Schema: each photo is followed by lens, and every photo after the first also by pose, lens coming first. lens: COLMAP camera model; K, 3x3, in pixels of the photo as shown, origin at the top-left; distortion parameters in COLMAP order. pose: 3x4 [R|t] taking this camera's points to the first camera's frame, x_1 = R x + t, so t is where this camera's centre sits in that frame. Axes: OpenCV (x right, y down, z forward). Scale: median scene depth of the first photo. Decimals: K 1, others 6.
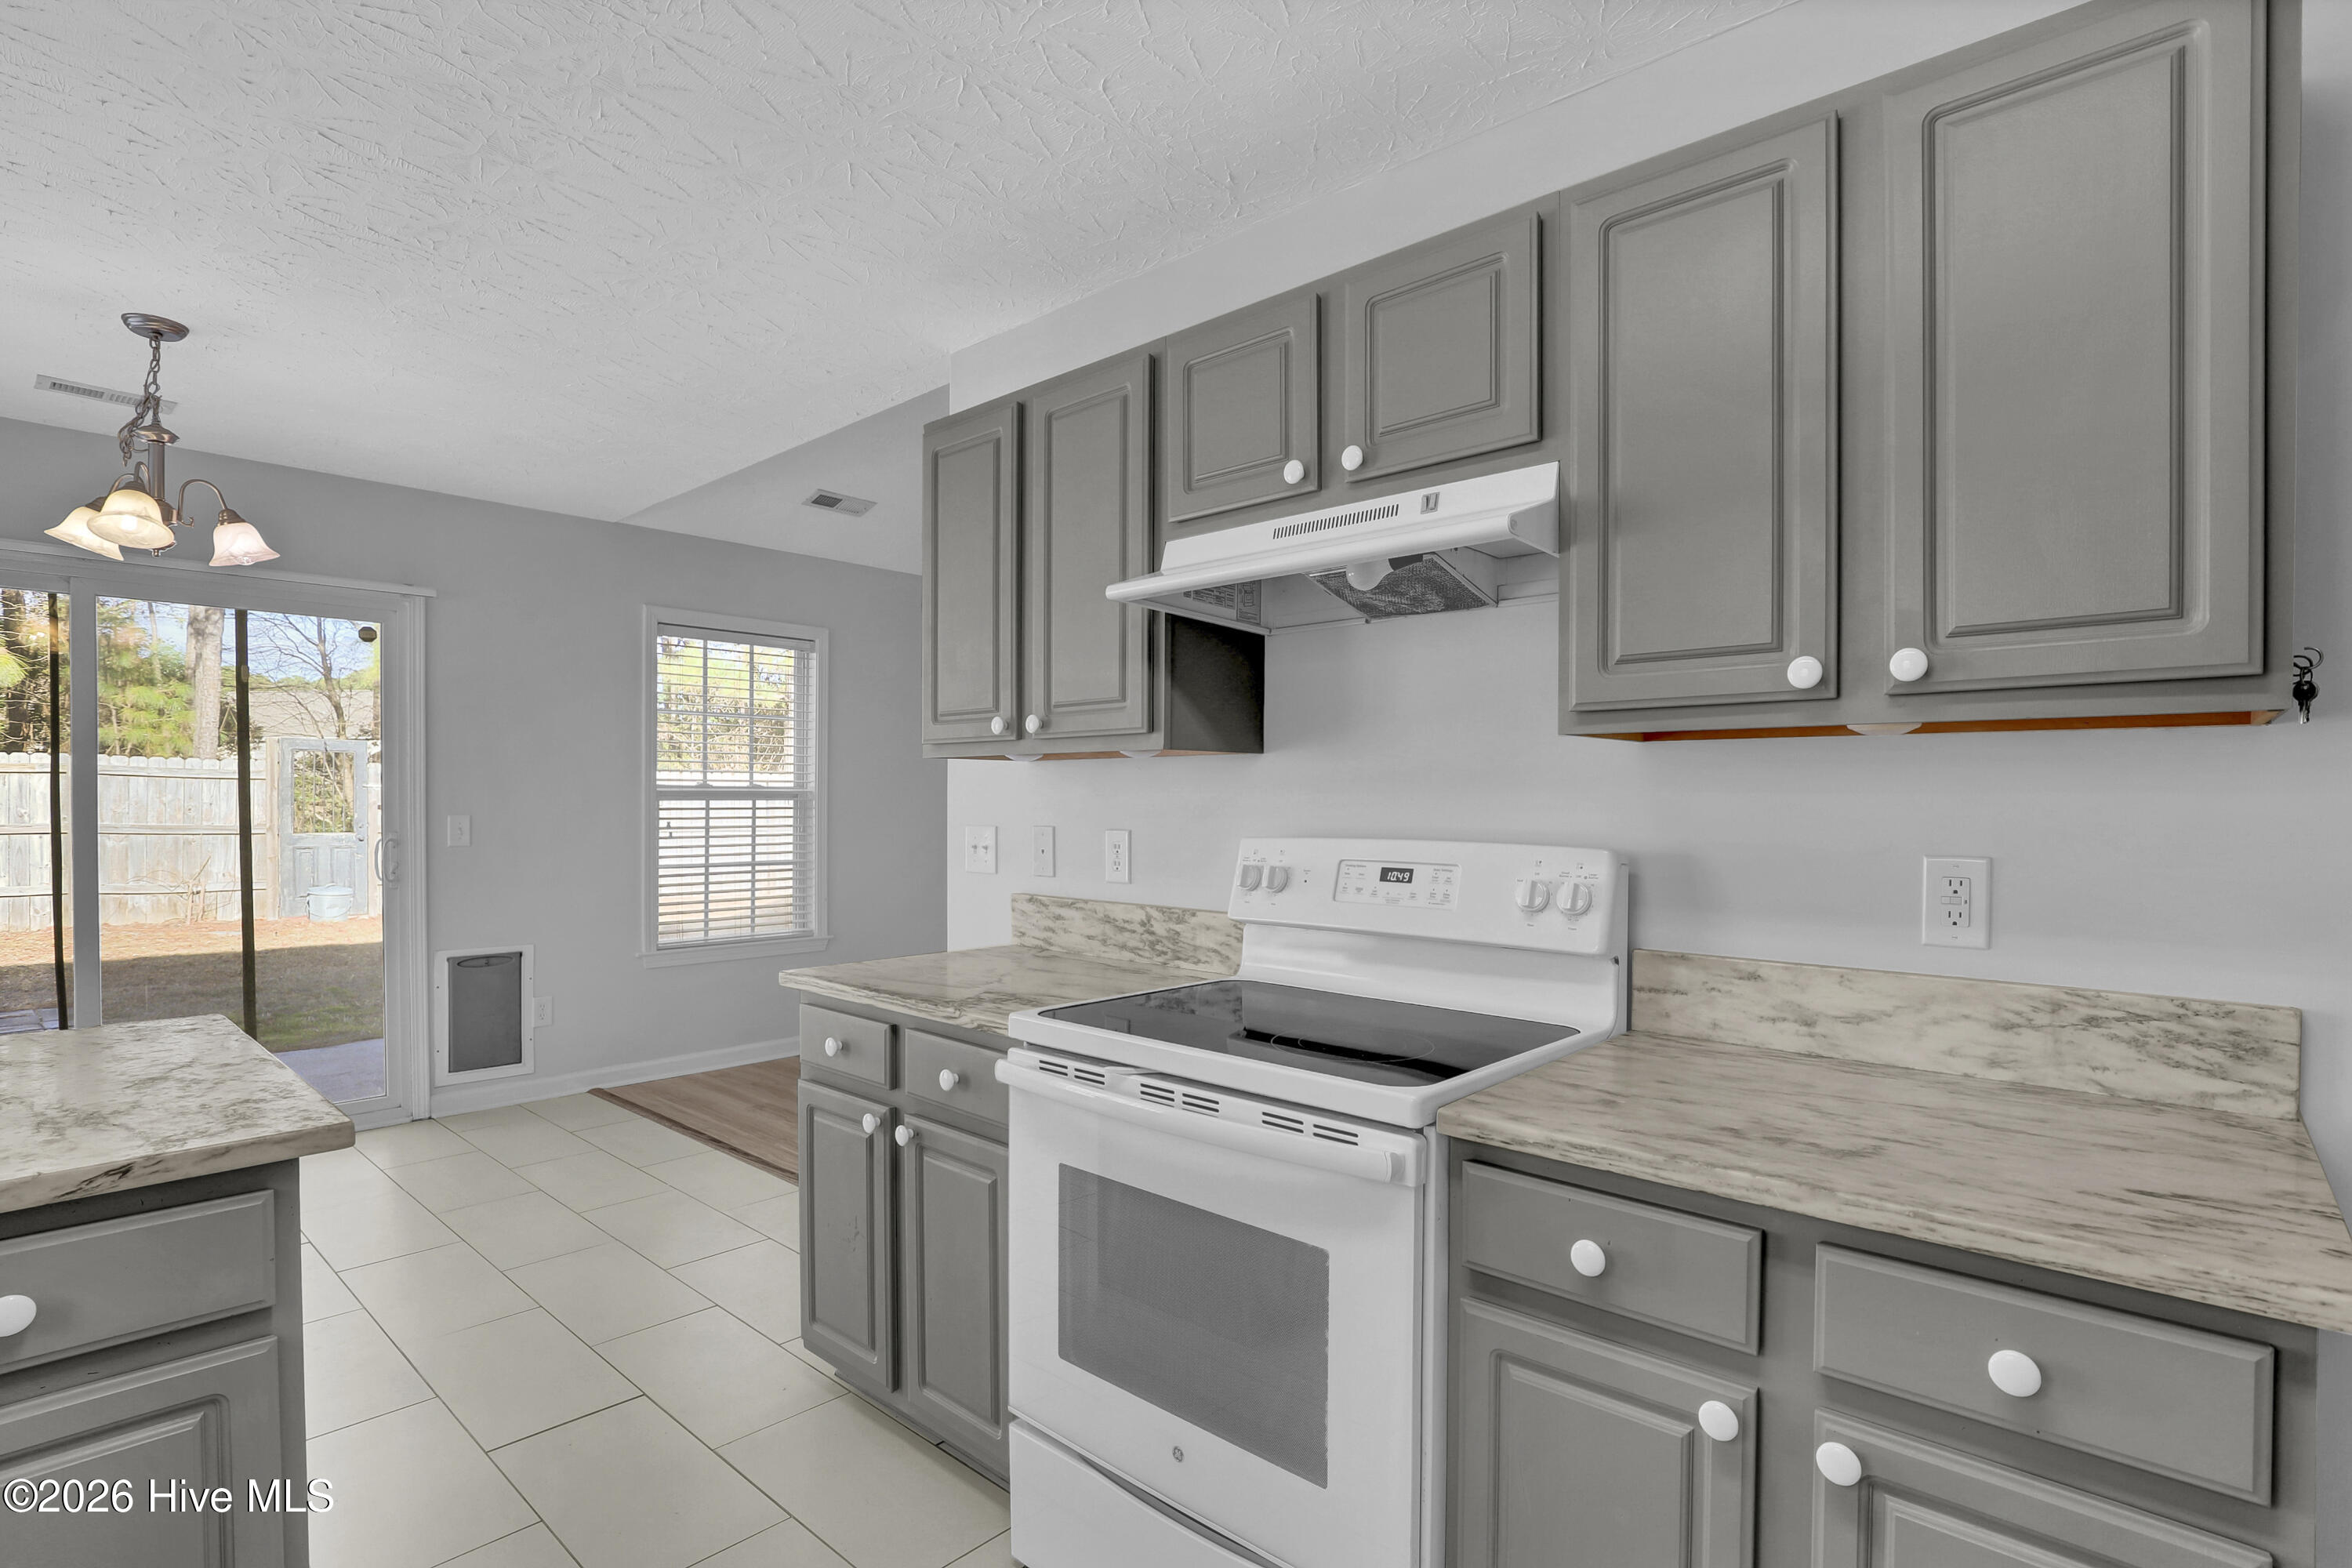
lens RADIAL K [[1119.9, 0, 1204.2], [0, 1119.9, 815.0], [0, 0, 1]] dist [-0.033046, 0.005593]
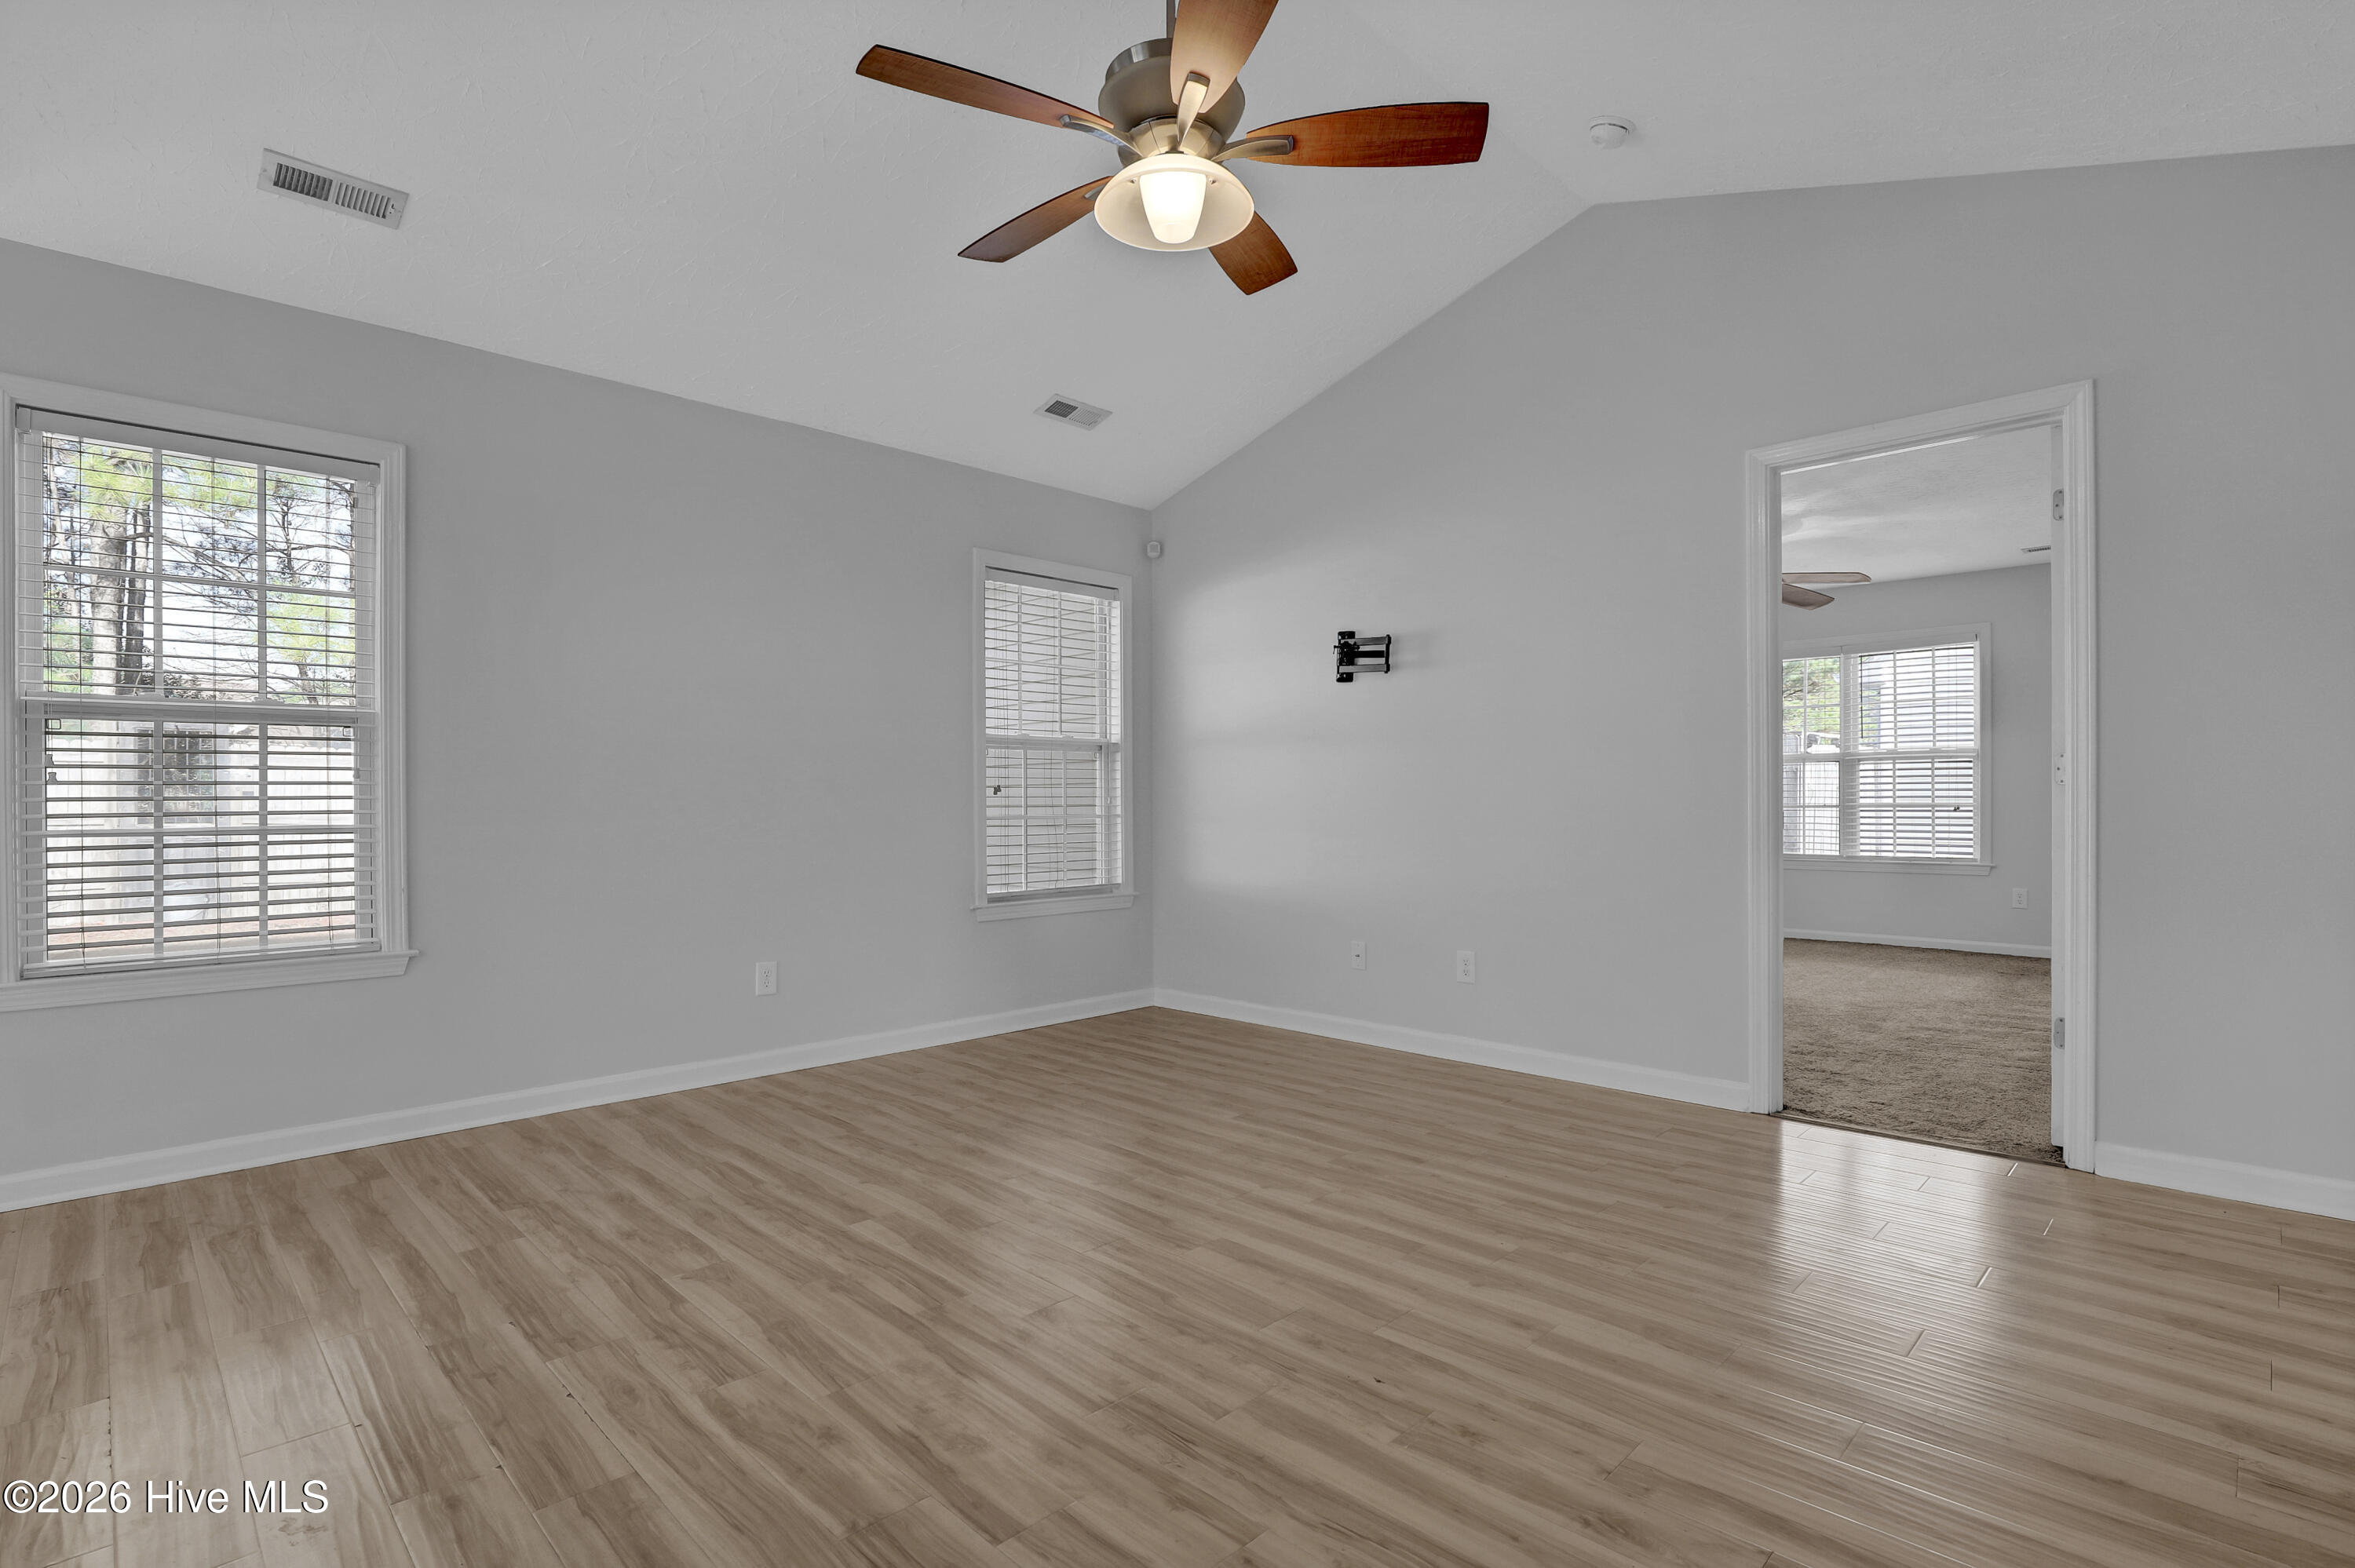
lens RADIAL K [[1121.2, 0, 1241.8], [0, 1121.2, 793.9], [0, 0, 1]] dist [-0.033046, 0.005593]
pose [[0.999163, -0.010413, -0.039569, 0.181827], [0.009777, 0.999820, -0.016246, 0.049566], [0.039731, 0.015846, 0.999085, 0.553201]]
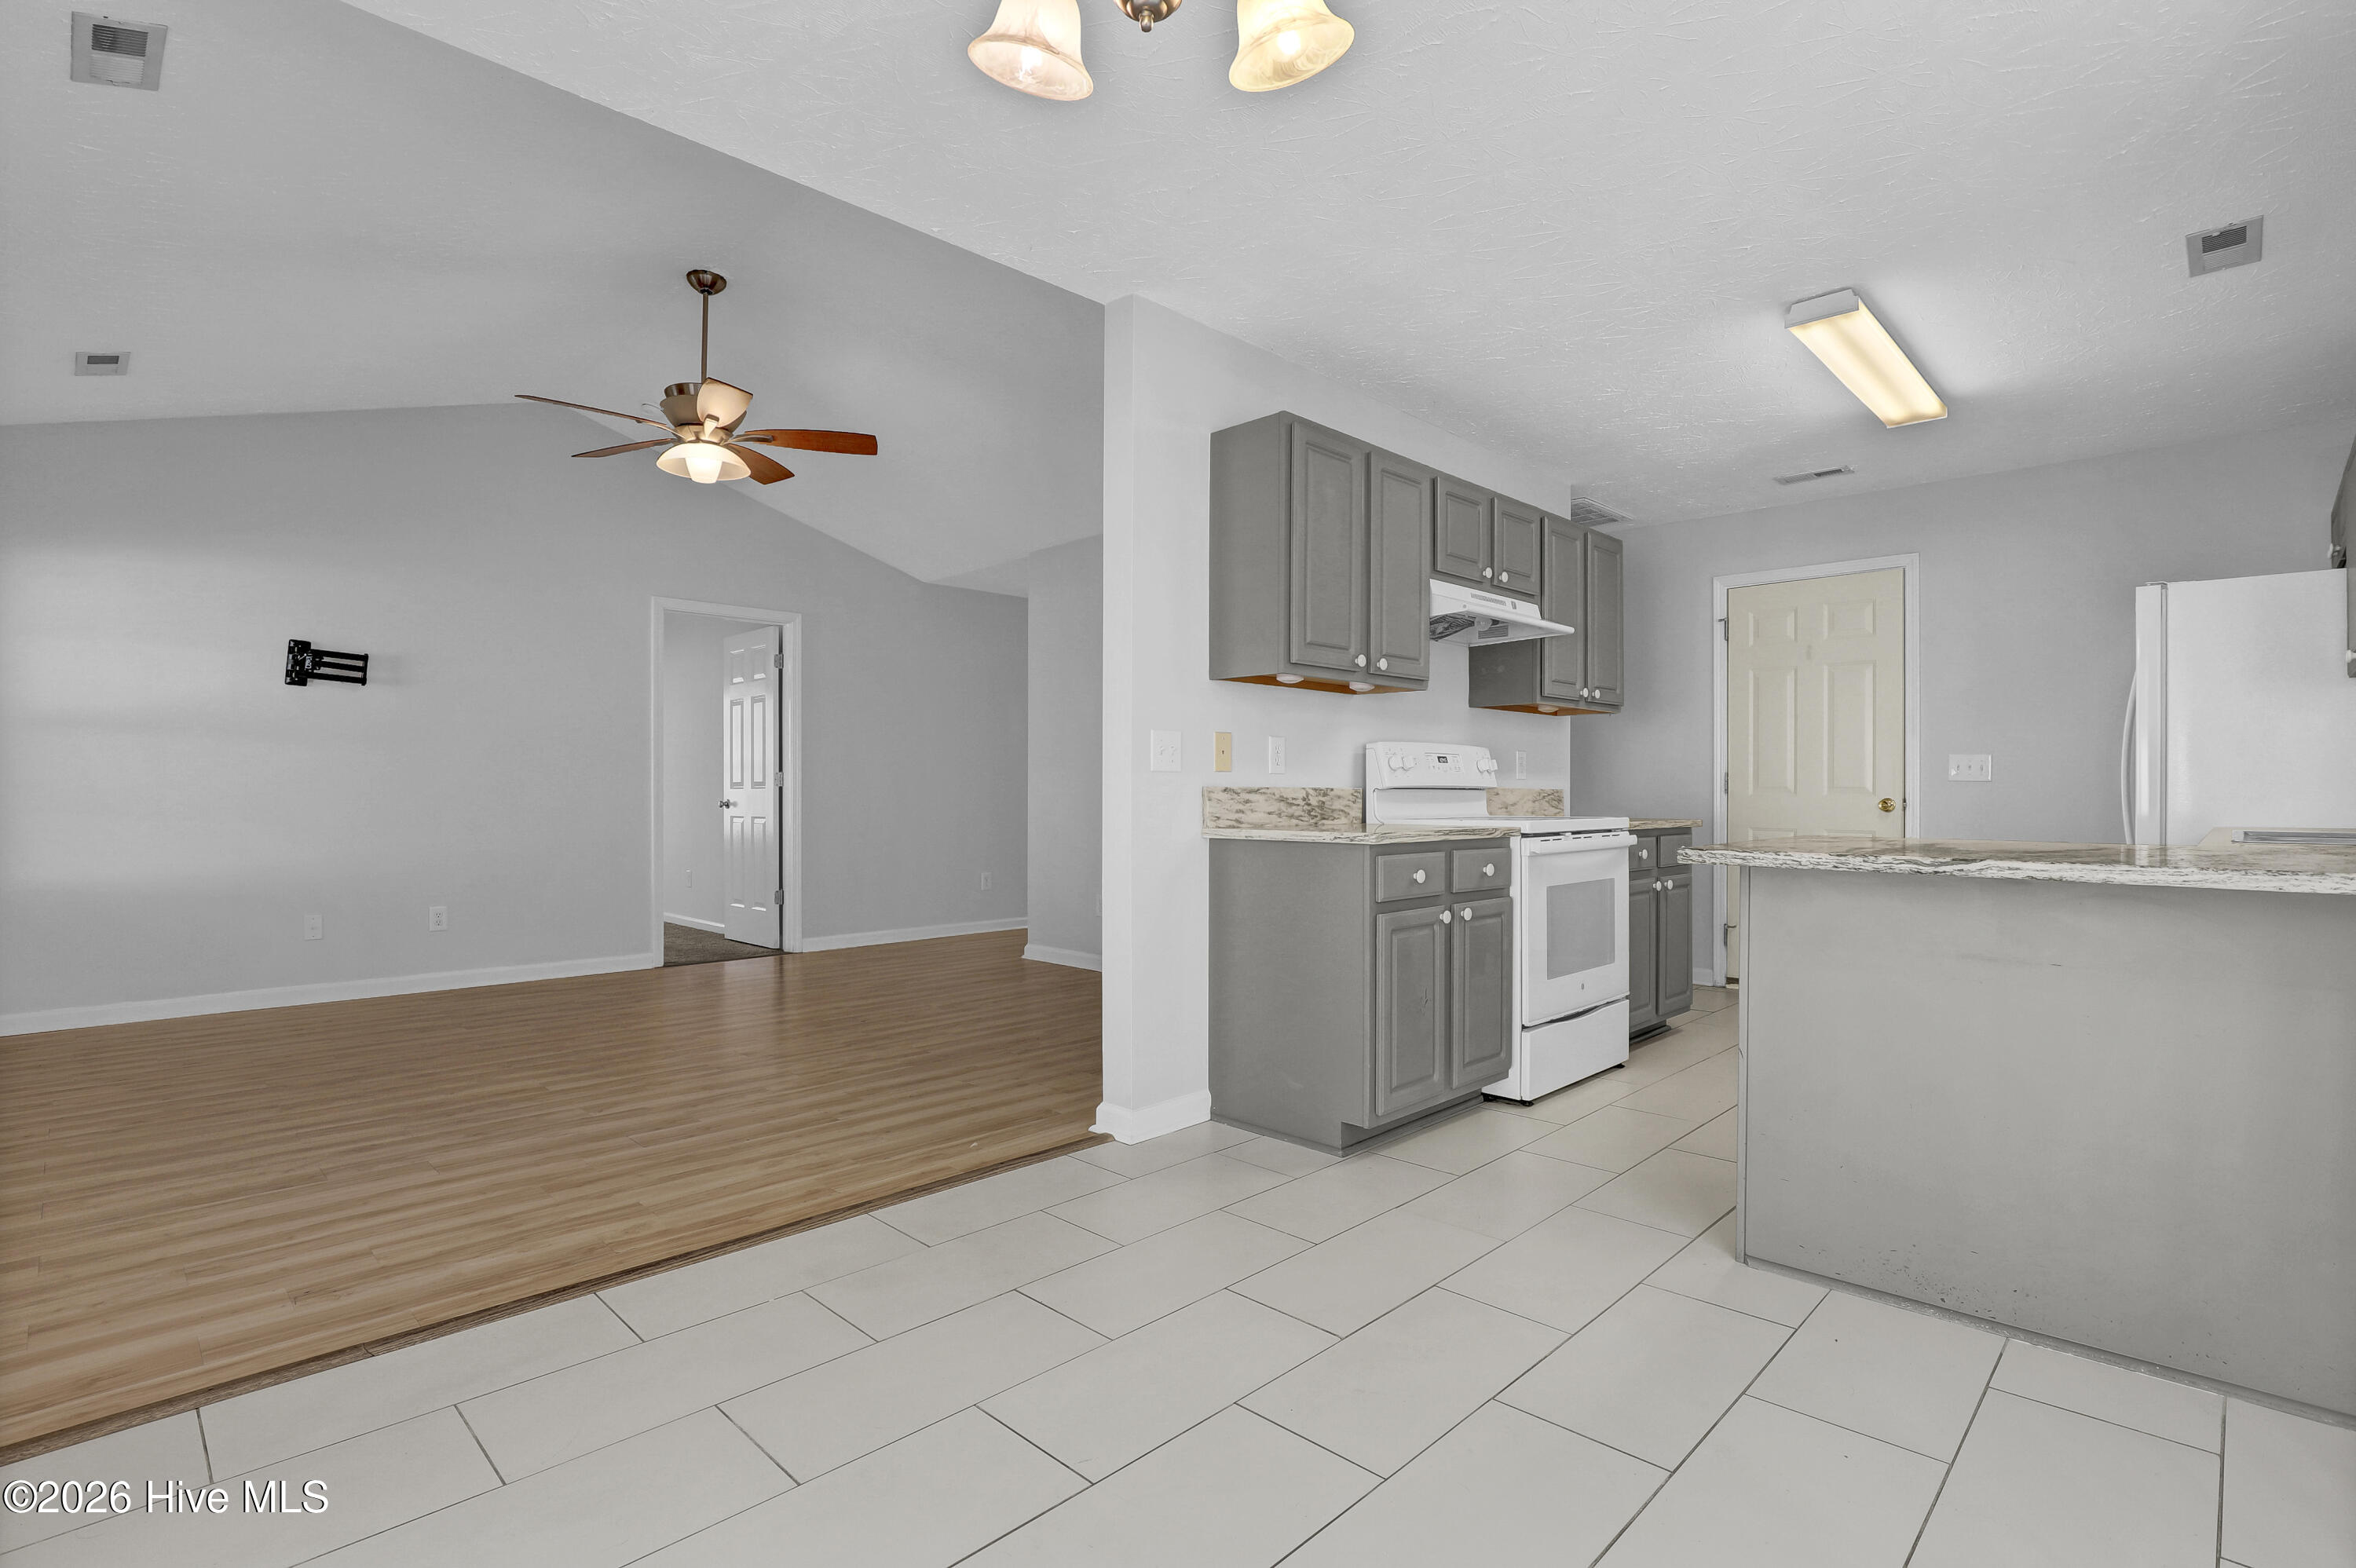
lens RADIAL K [[1121.7, 0, 1172.3], [0, 1121.7, 785.3], [0, 0, 1]] dist [-0.033046, 0.005593]
pose [[0.061296, 0.000843, 0.998119, -0.910771], [0.011490, 0.999933, -0.001550, 0.045295], [-0.998053, 0.011564, 0.061283, 0.624298]]
